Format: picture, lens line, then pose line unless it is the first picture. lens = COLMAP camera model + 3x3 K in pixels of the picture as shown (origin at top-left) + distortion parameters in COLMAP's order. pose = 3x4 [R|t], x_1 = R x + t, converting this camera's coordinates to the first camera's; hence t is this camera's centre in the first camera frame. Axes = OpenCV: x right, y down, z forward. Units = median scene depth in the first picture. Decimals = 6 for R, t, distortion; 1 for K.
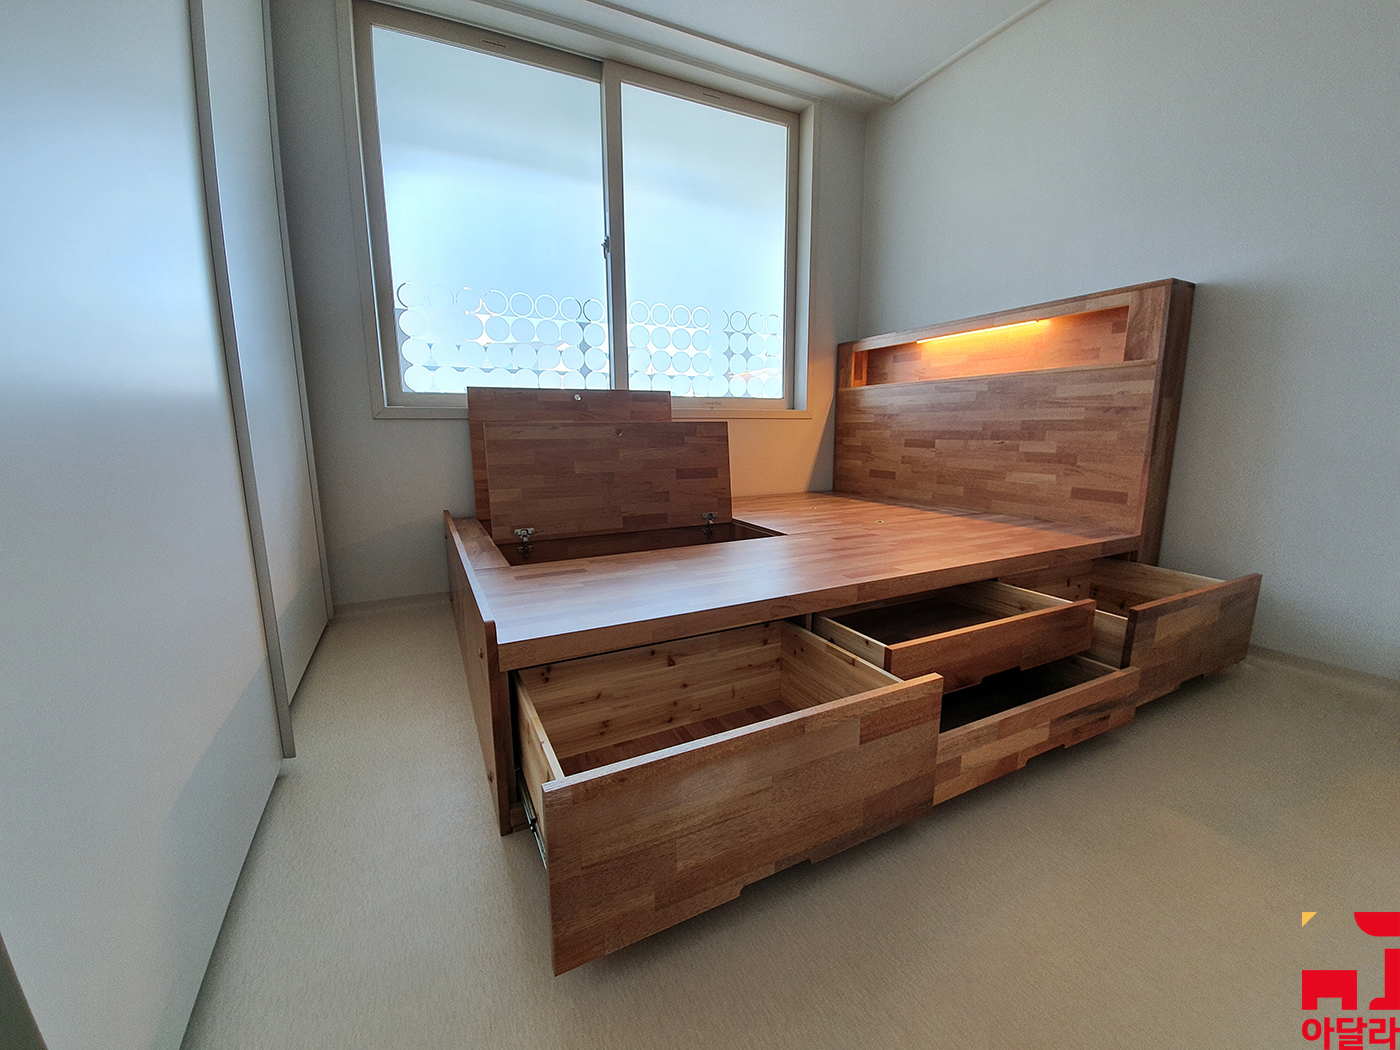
lens RADIAL K [[551.7, 0, 686.4], [0, 551.7, 521.8], [0, 0, 1]] dist [-0.003727, -0.001451]
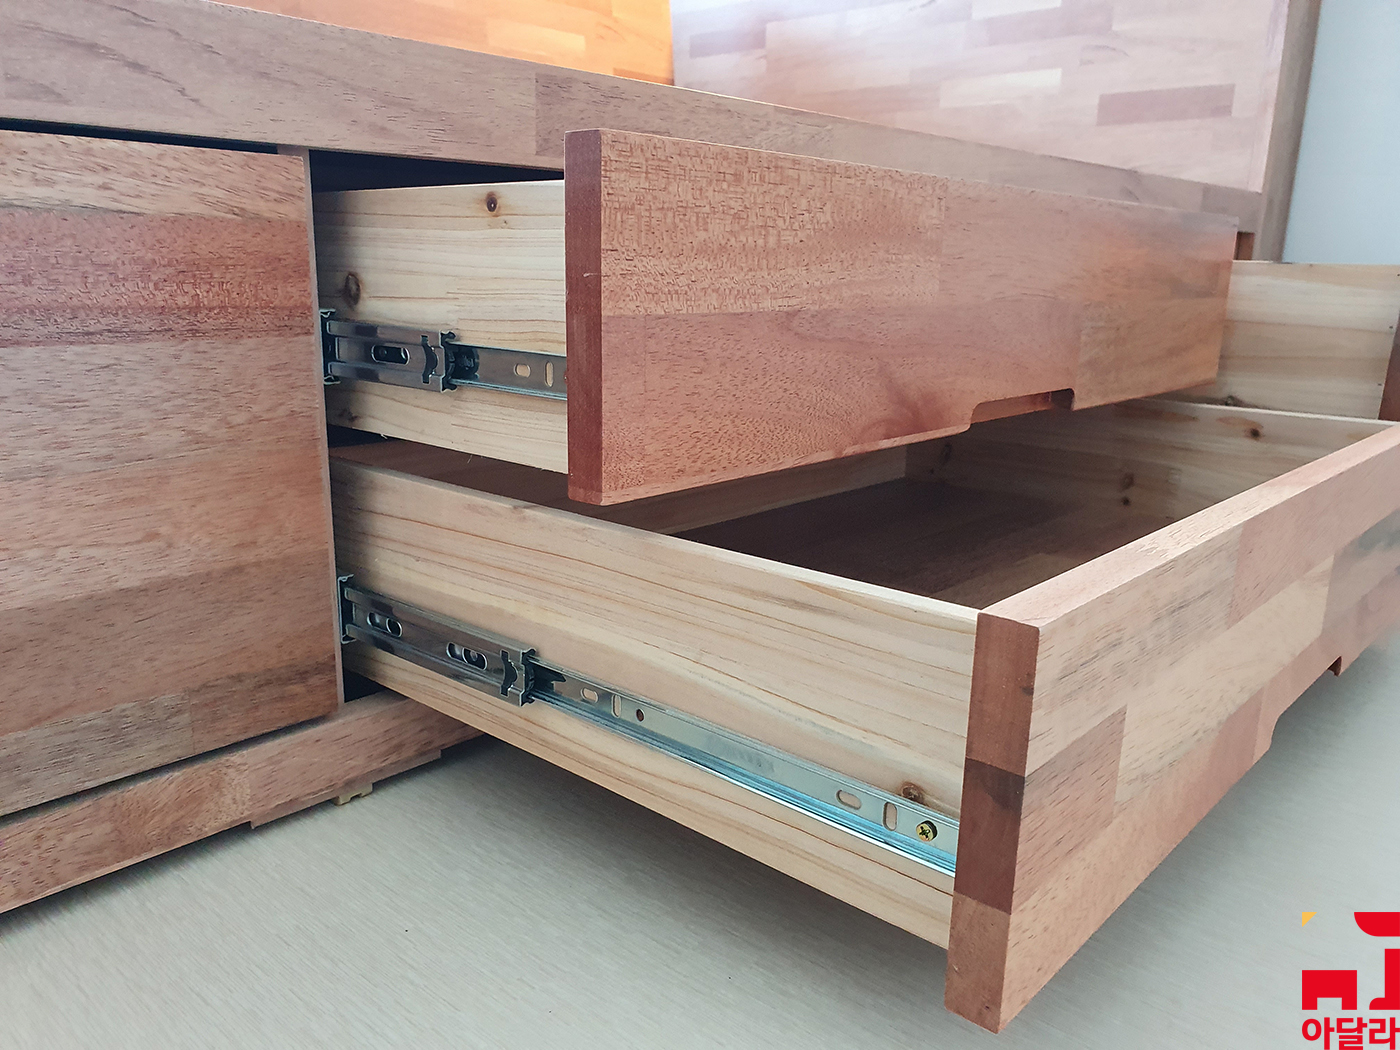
lens RADIAL K [[1098.3, 0, 688.8], [0, 1098.3, 544.9], [0, 0, 1]] dist [0.018810, -0.007612]
pose [[0.927136, -0.067806, 0.368538, 0.130718], [0.035688, 0.994999, 0.093287, 0.174368], [-0.373021, -0.073337, 0.924920, 0.380254]]
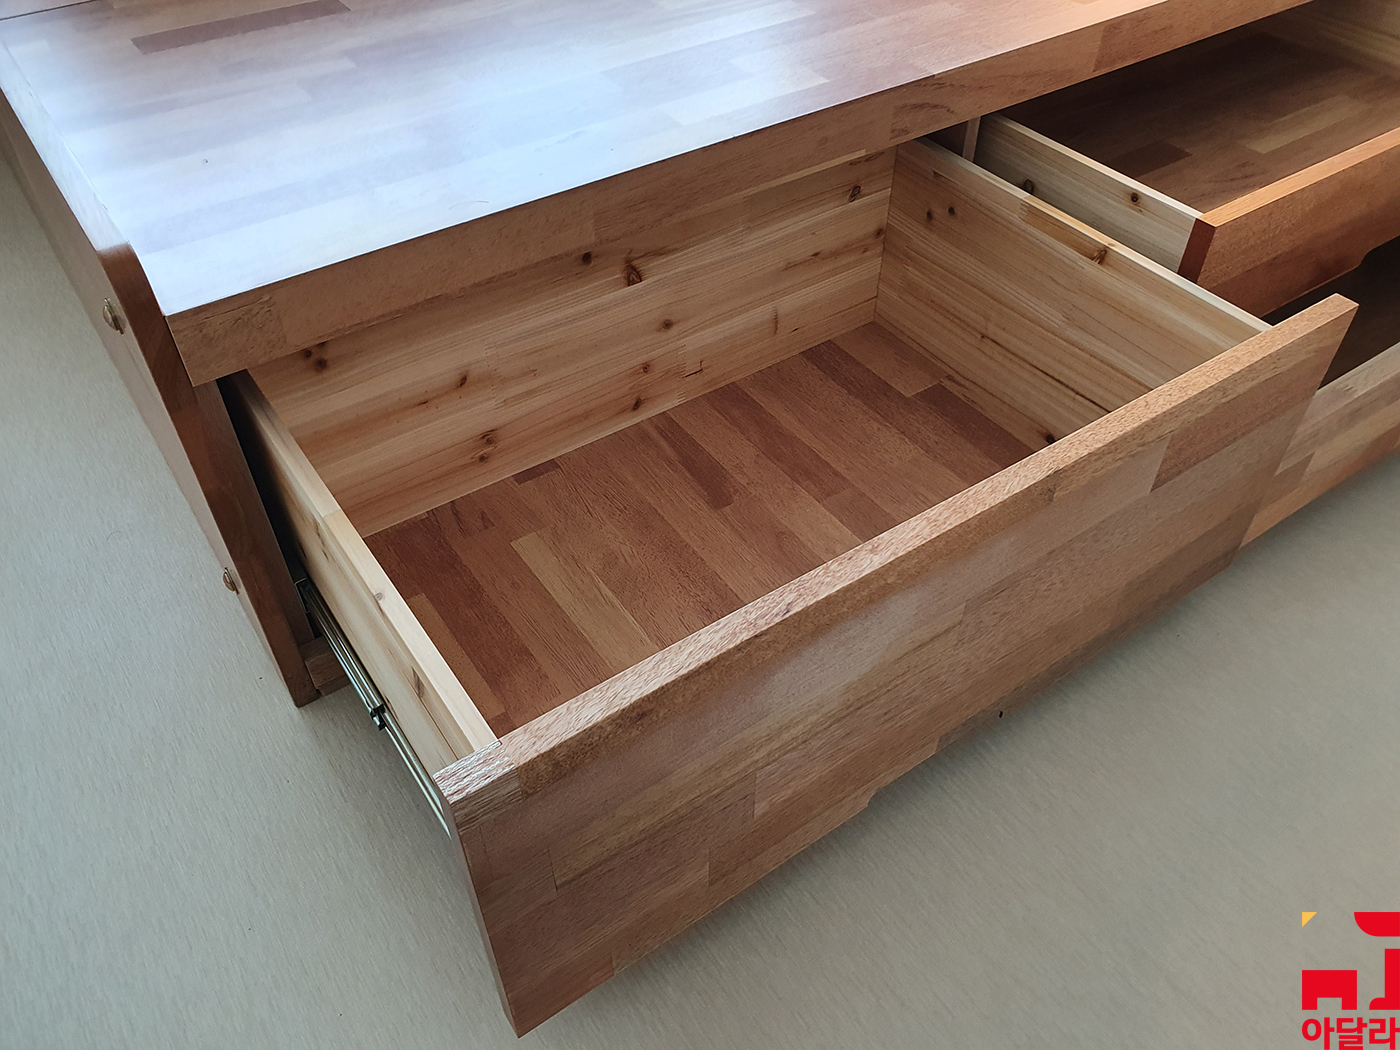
lens RADIAL K [[1098.3, 0, 707.2], [0, 1098.3, 524.2], [0, 0, 1]] dist [0.018810, -0.007612]
pose [[0.988030, -0.100980, 0.116622, -0.051965], [0.017581, 0.824767, 0.565199, -0.023142], [-0.153260, -0.556383, 0.816670, 0.161640]]
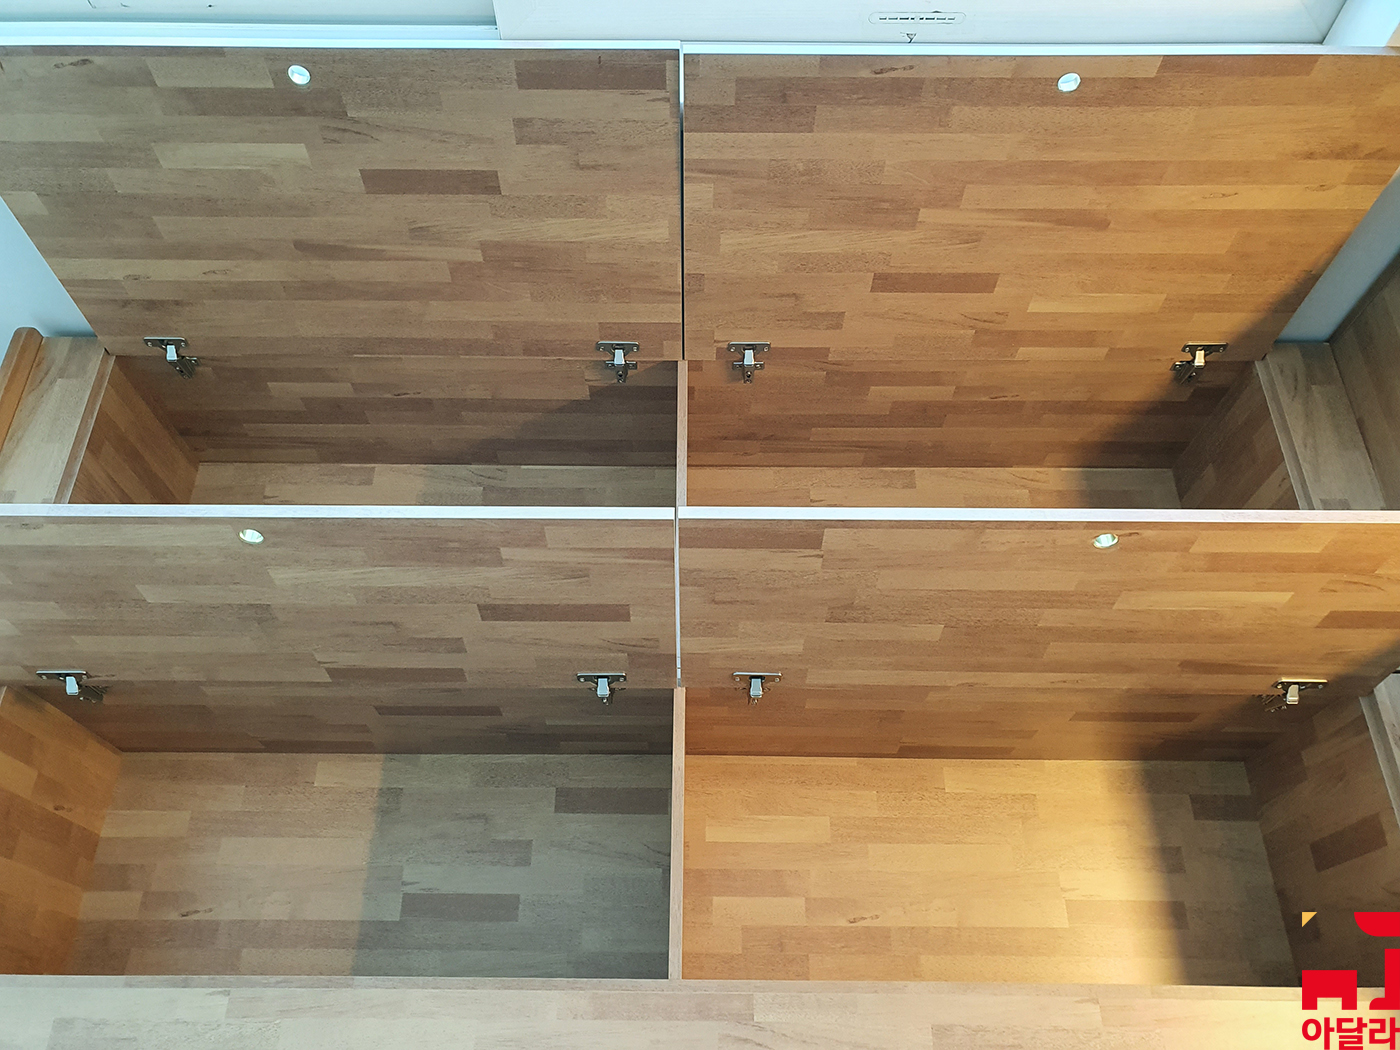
lens RADIAL K [[1098.3, 0, 691.2], [0, 1098.3, 523.5], [0, 0, 1]] dist [0.018810, -0.007612]
pose [[0.892659, 0.396745, -0.213900, 0.220489], [-0.078304, 0.603848, 0.793244, -0.675928], [0.443878, -0.691347, 0.570097, 0.790450]]
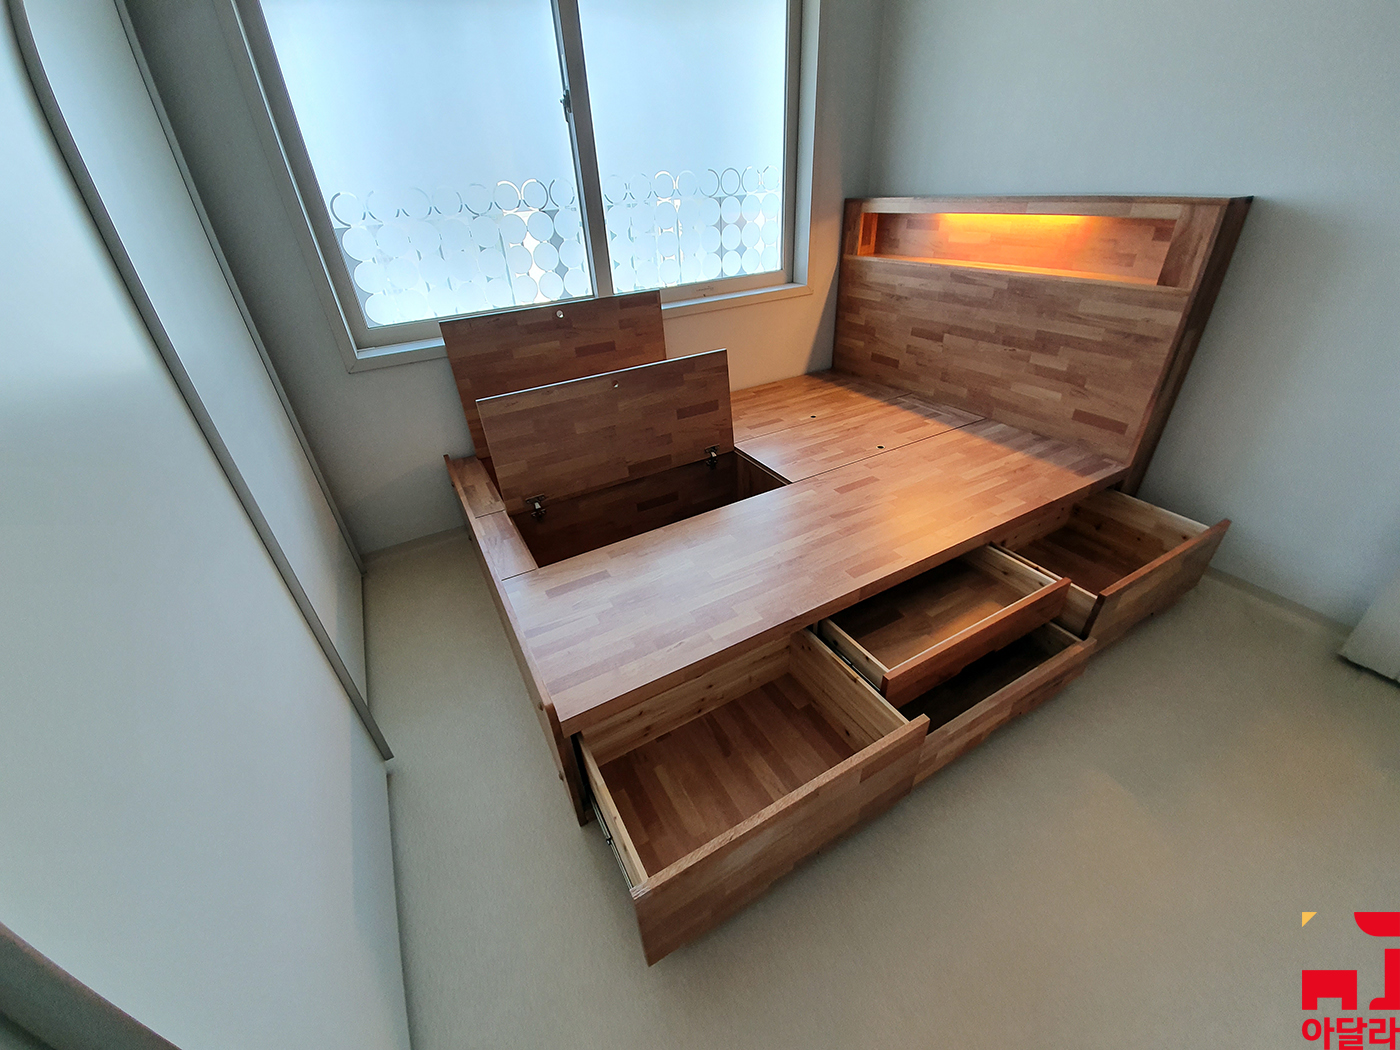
lens RADIAL K [[551.7, 0, 687.4], [0, 551.7, 521.6], [0, 0, 1]] dist [-0.003727, -0.001451]
pose [[0.997641, -0.067878, 0.010266, -0.024878], [0.059269, 0.927086, 0.370133, -0.293963], [-0.034642, -0.368651, 0.928922, 0.024128]]
